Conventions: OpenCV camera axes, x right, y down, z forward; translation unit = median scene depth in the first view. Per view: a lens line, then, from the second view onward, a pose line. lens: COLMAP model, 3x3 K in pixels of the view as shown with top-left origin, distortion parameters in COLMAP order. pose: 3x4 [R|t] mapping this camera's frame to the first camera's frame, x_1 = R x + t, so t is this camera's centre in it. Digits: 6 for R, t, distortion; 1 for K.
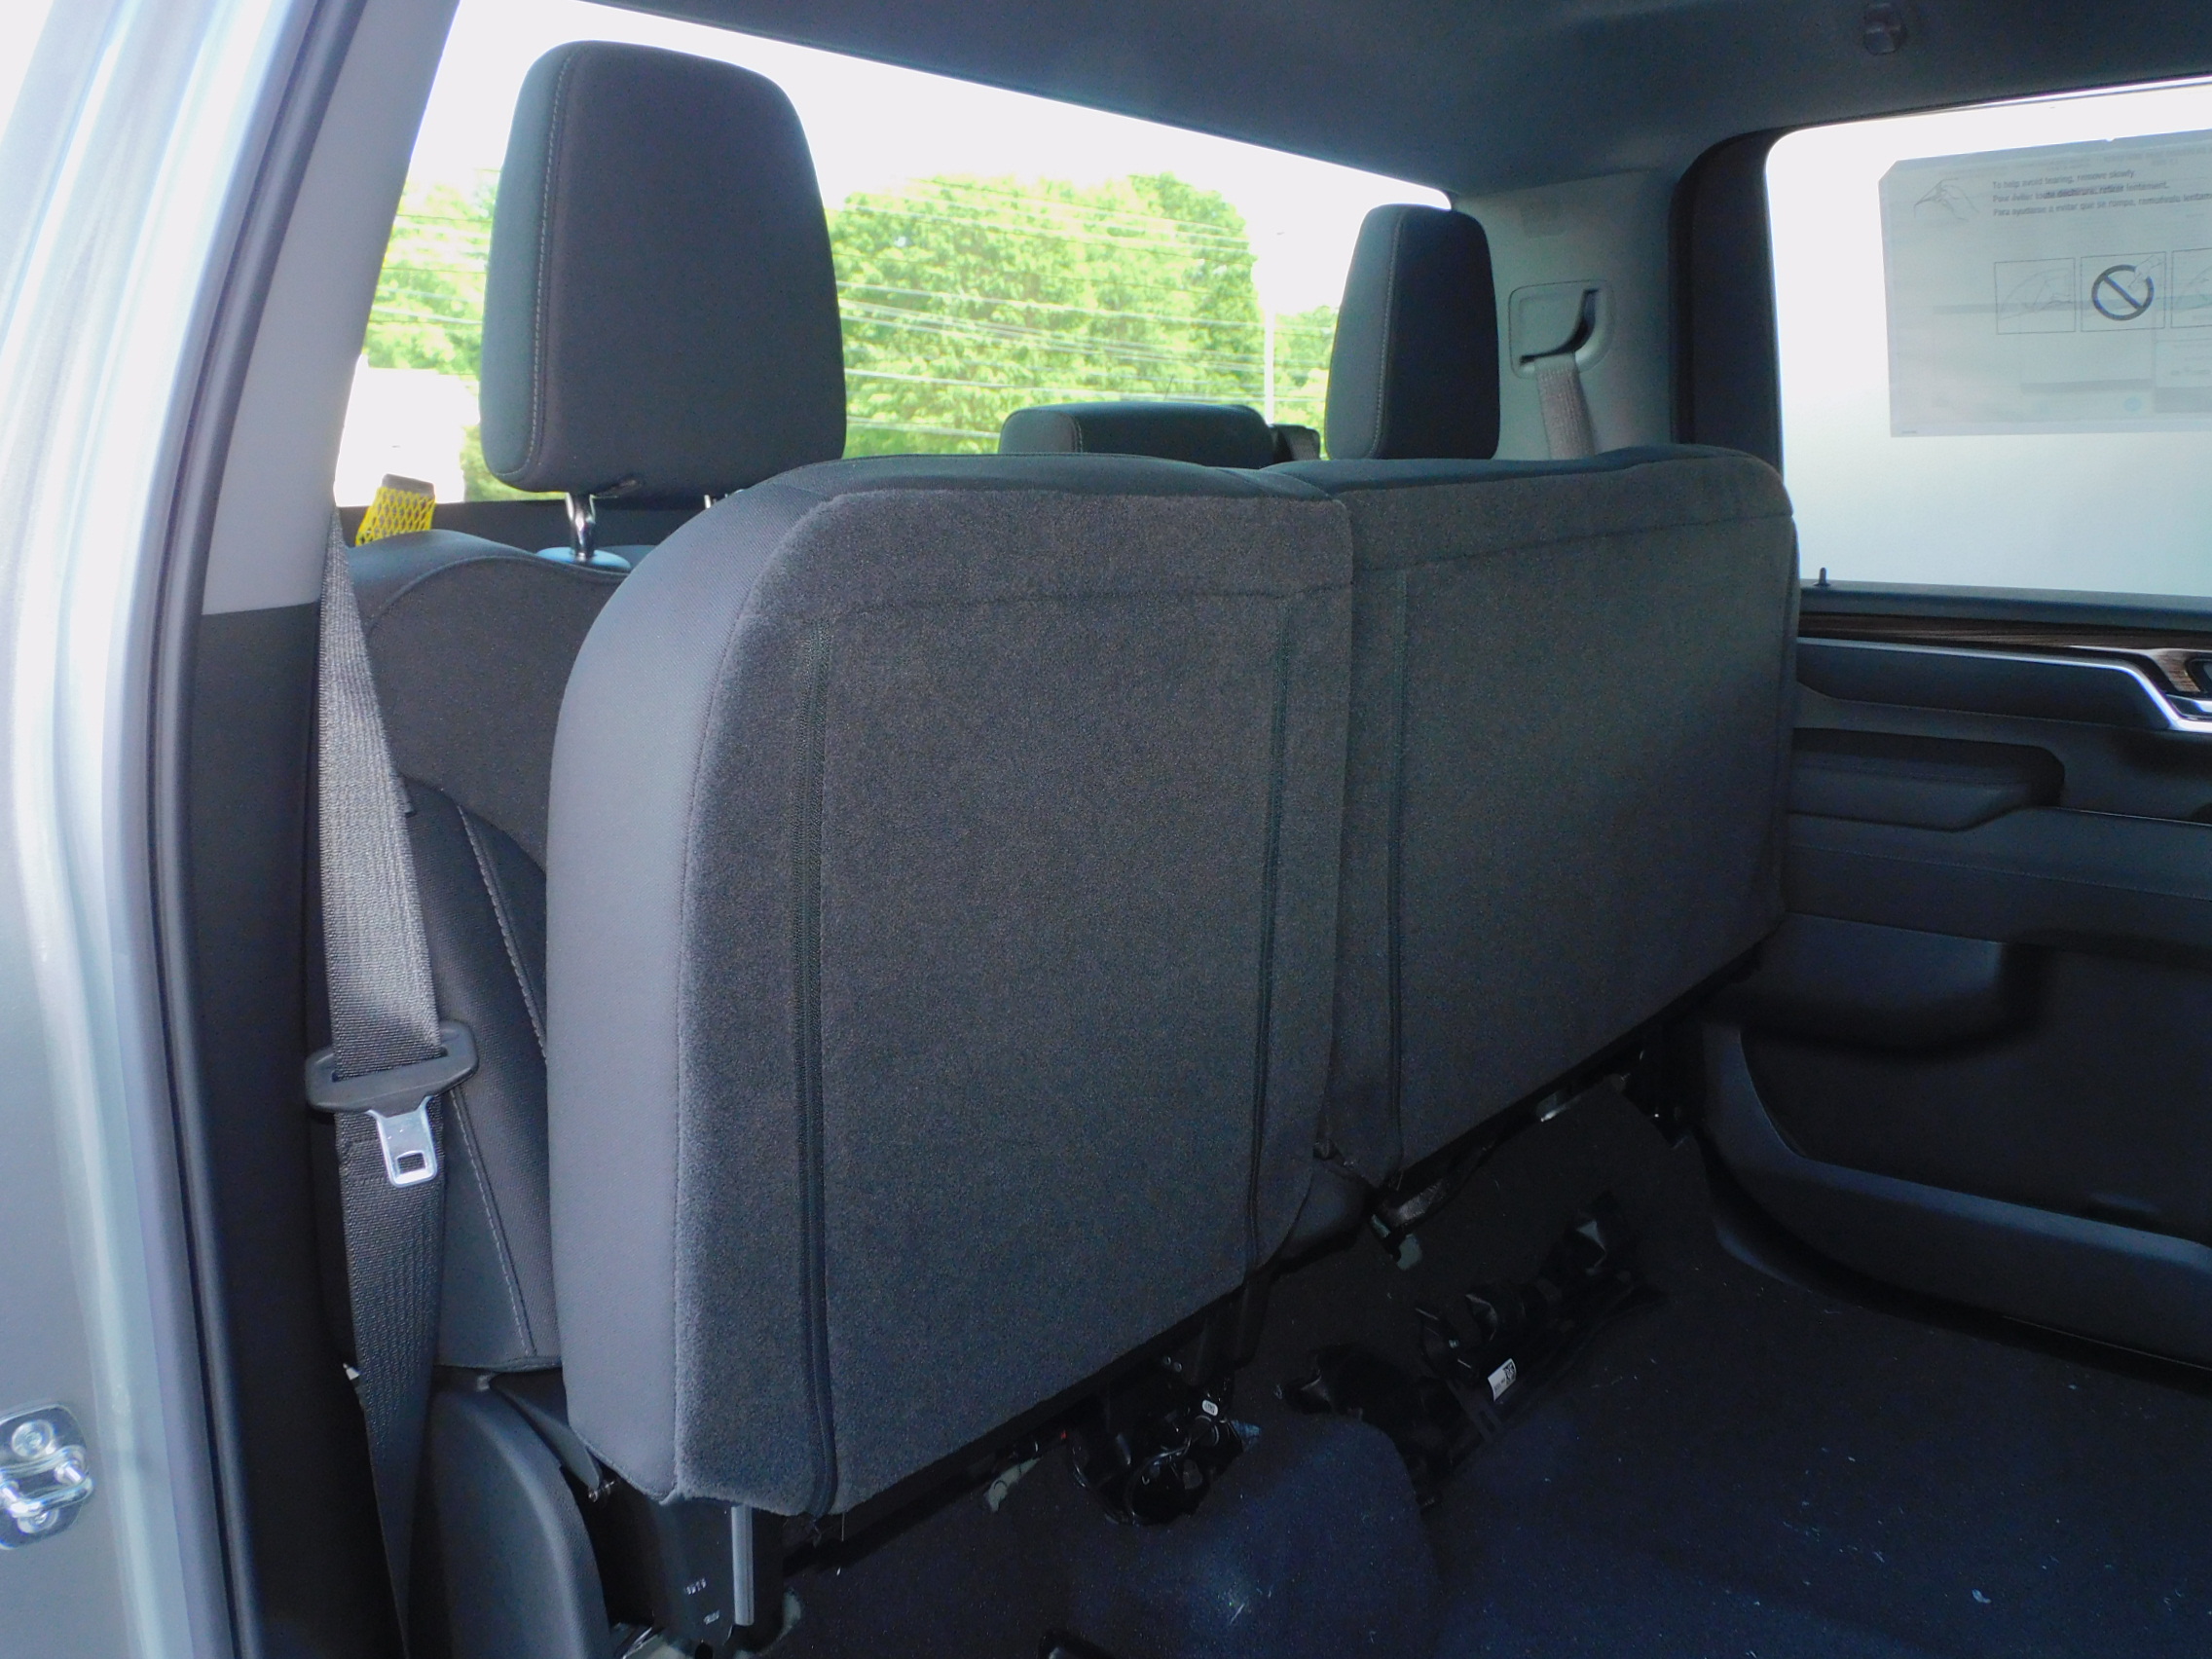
lens RADIAL K [[1904.3, 0, 1116.5], [0, 1904.3, 835.6], [0, 0, 1]] dist [-0.000769, -0.020838]
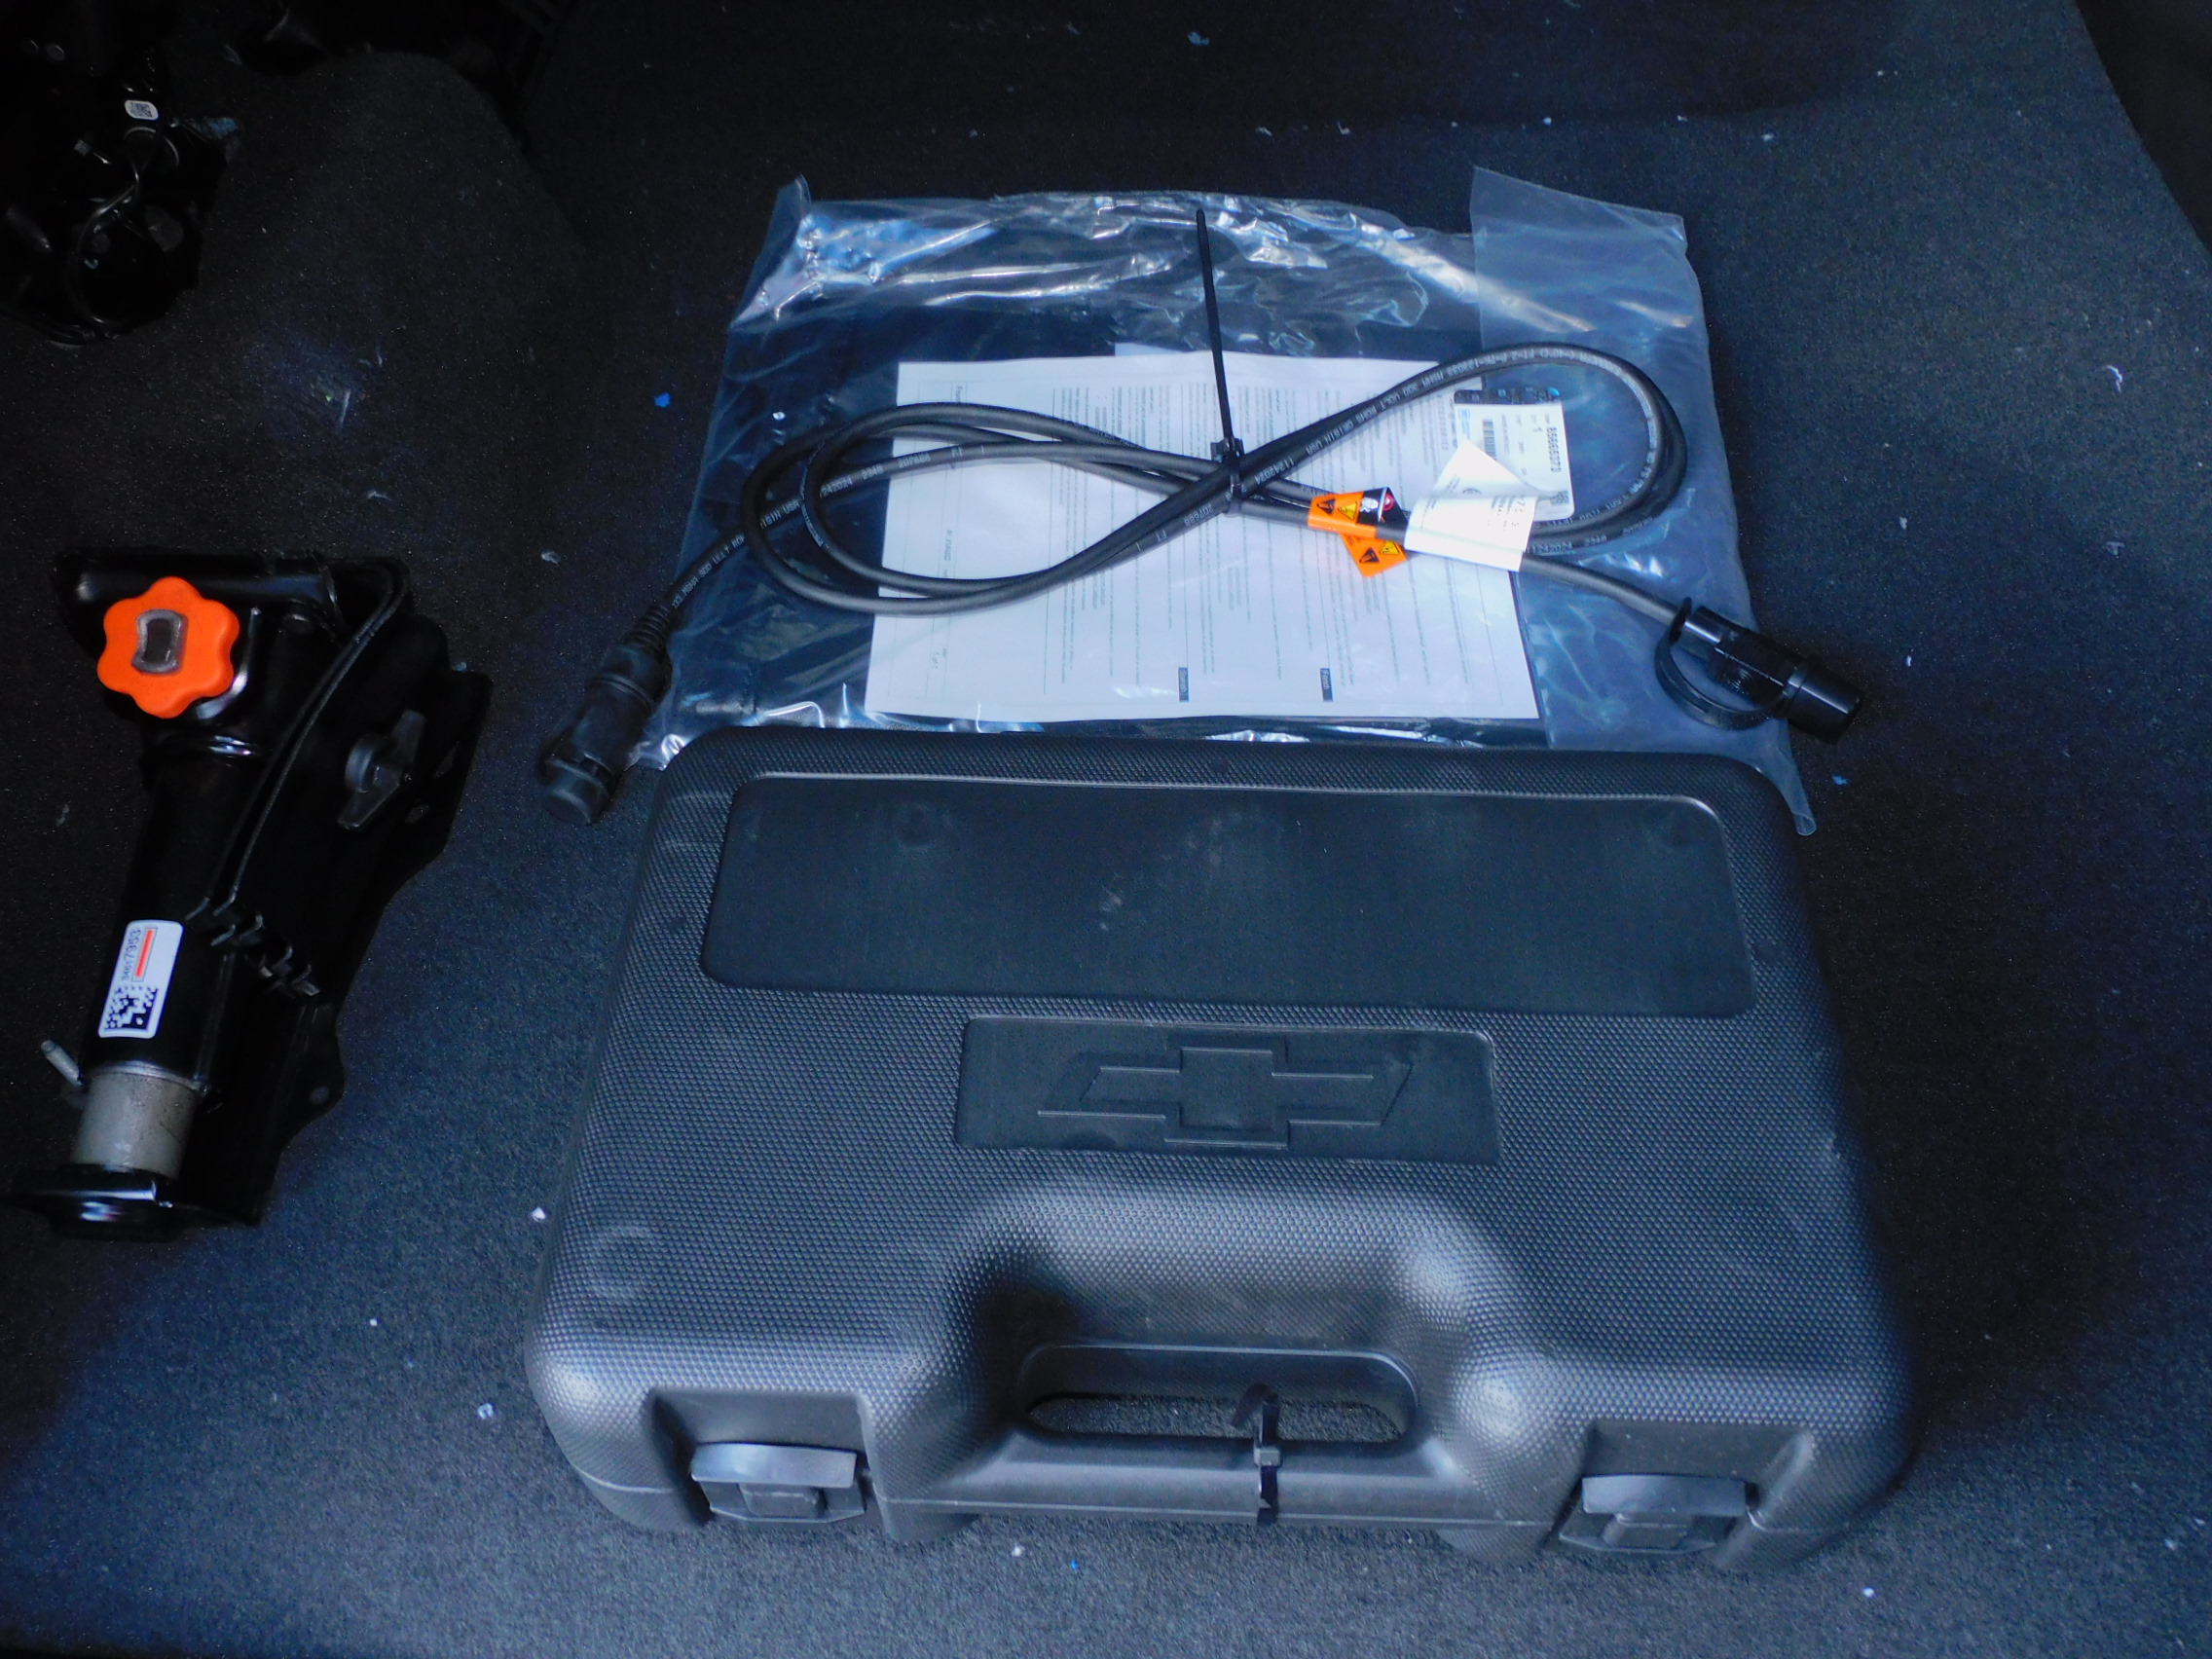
lens RADIAL K [[1904.3, 0, 1114.3], [0, 1904.3, 818.7], [0, 0, 1]] dist [-0.000769, -0.020838]
pose [[0.822040, -0.449507, 0.349562, -0.005750], [0.121317, 0.738039, 0.663763, 0.085844], [-0.556356, -0.503232, 0.661230, 0.262004]]
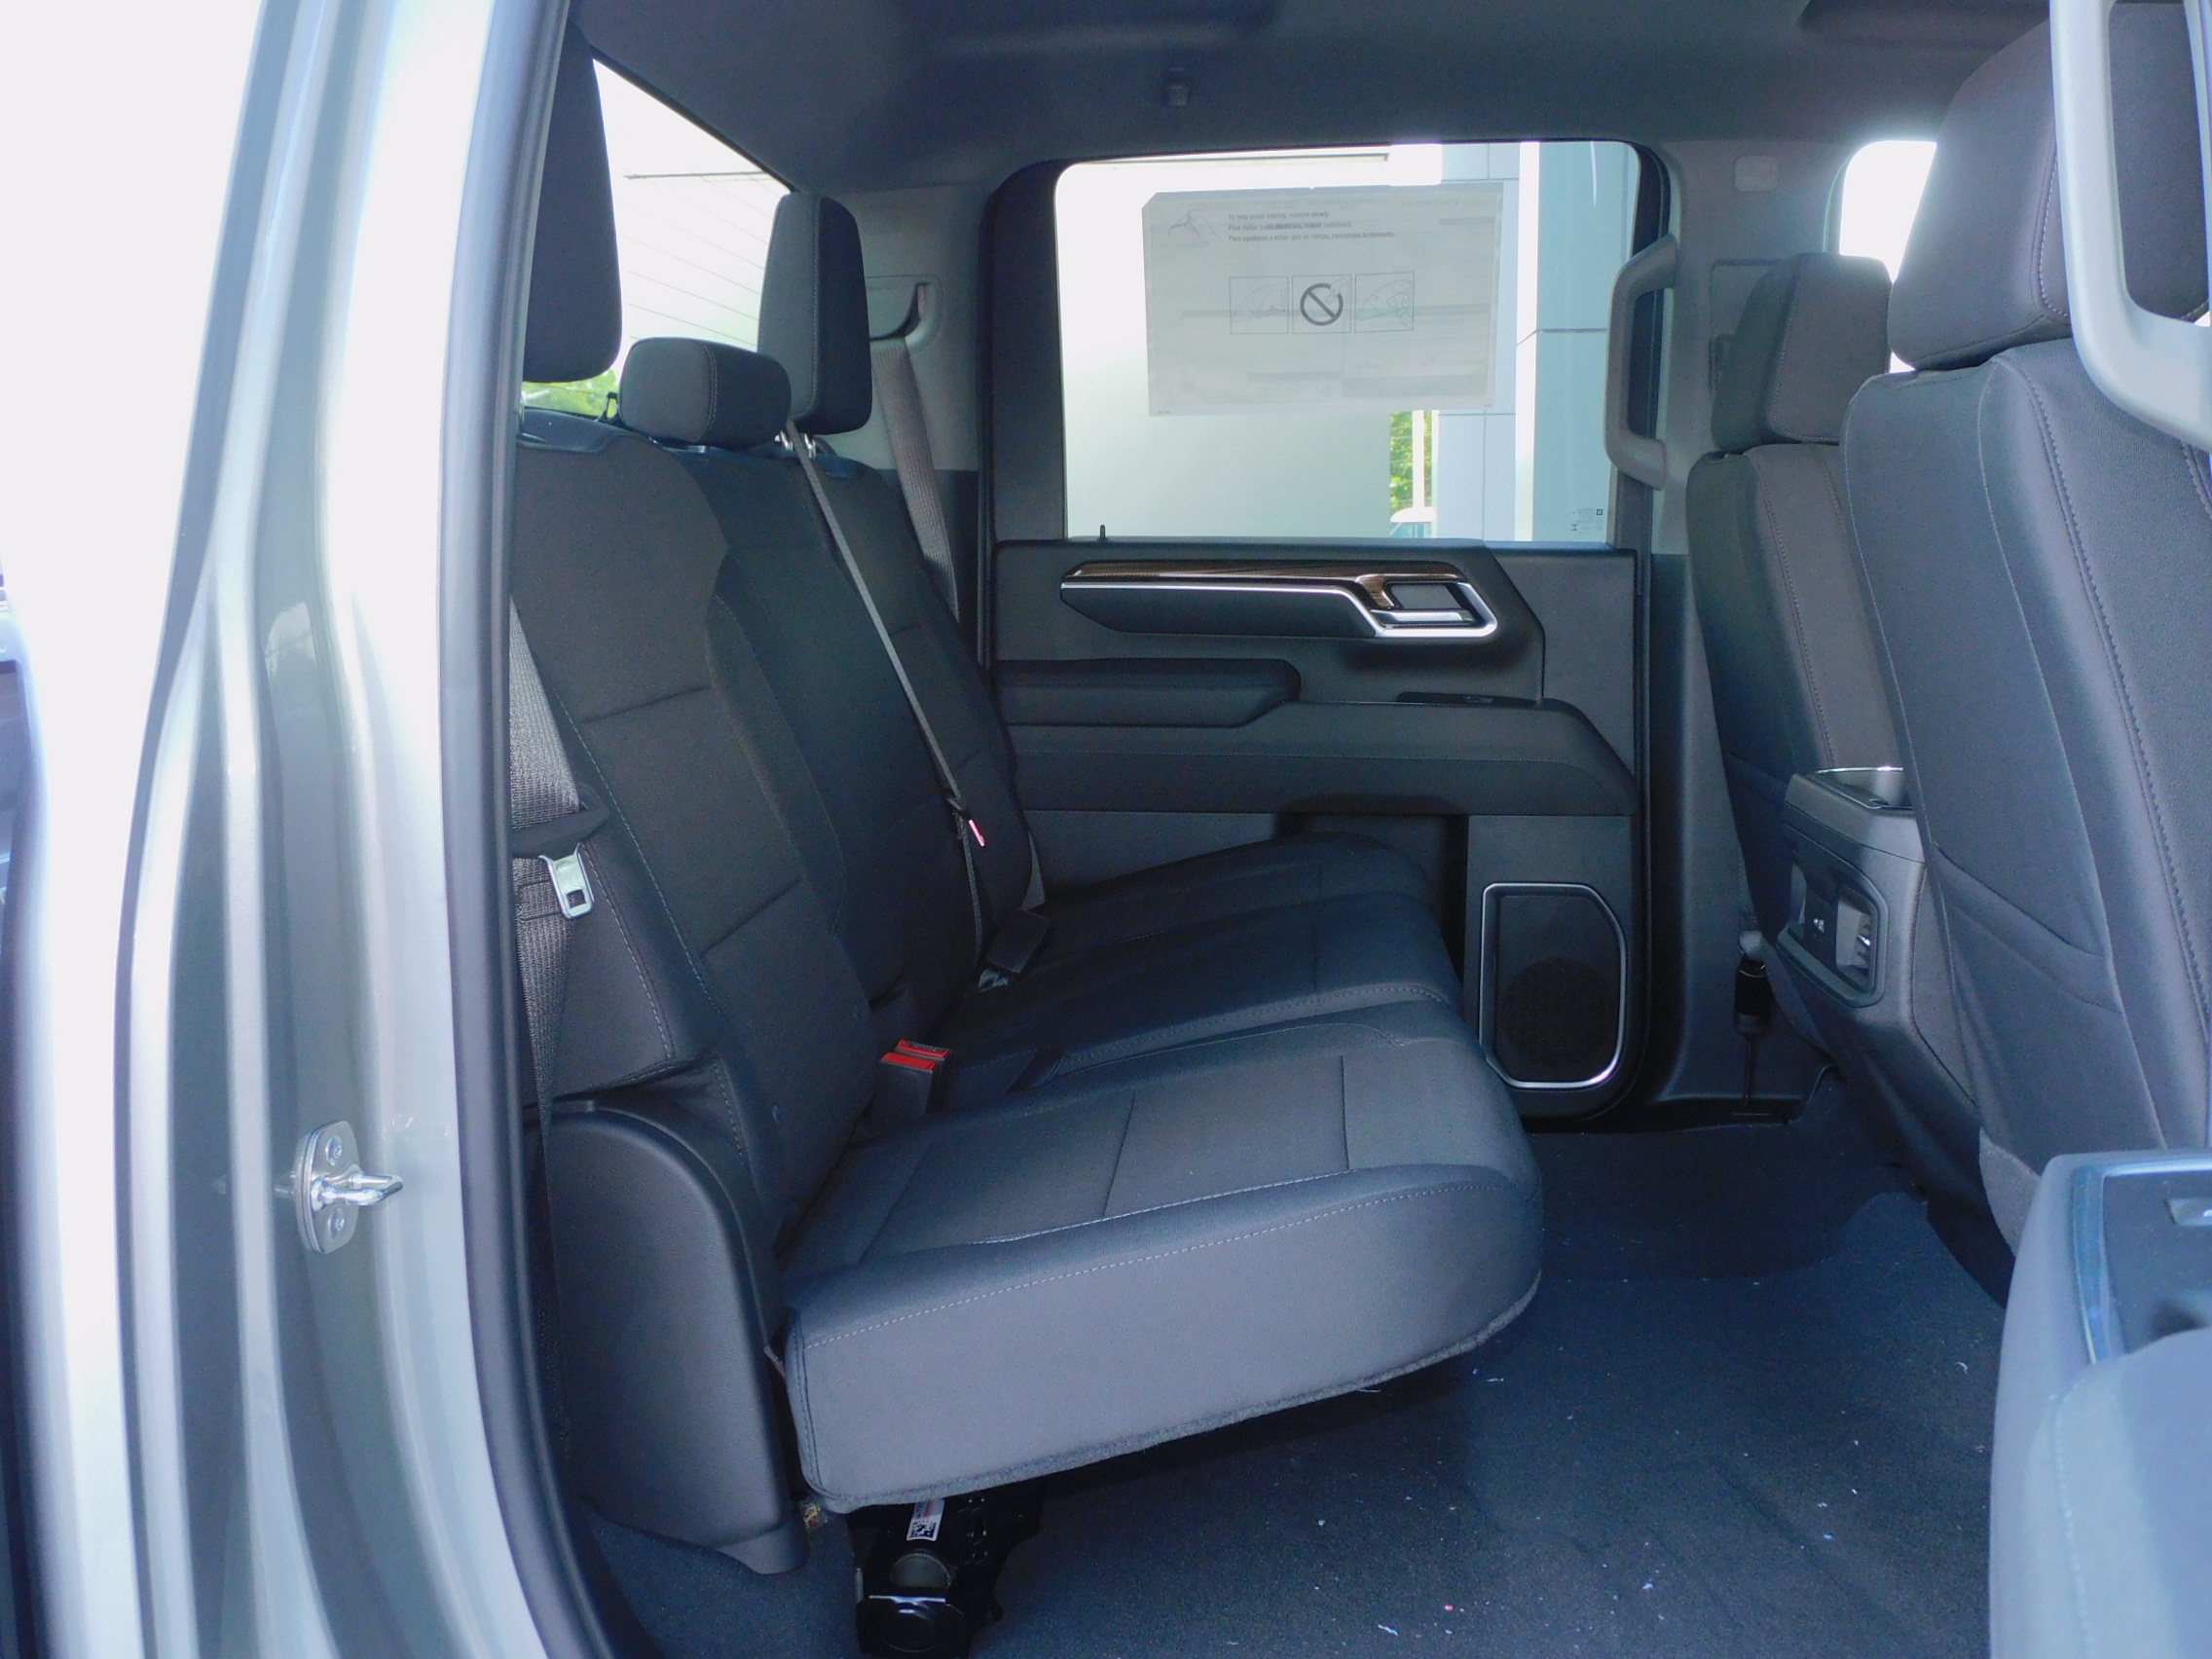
lens RADIAL K [[2128.9, 0, 1090.8], [0, 2128.9, 837.9], [0, 0, 1]] dist [-0.006260, 0.000000]
pose [[0.852772, -0.074496, 0.516944, -0.404391], [0.101608, 0.994528, -0.024297, 0.103243], [-0.512305, 0.073245, 0.855675, -0.155893]]
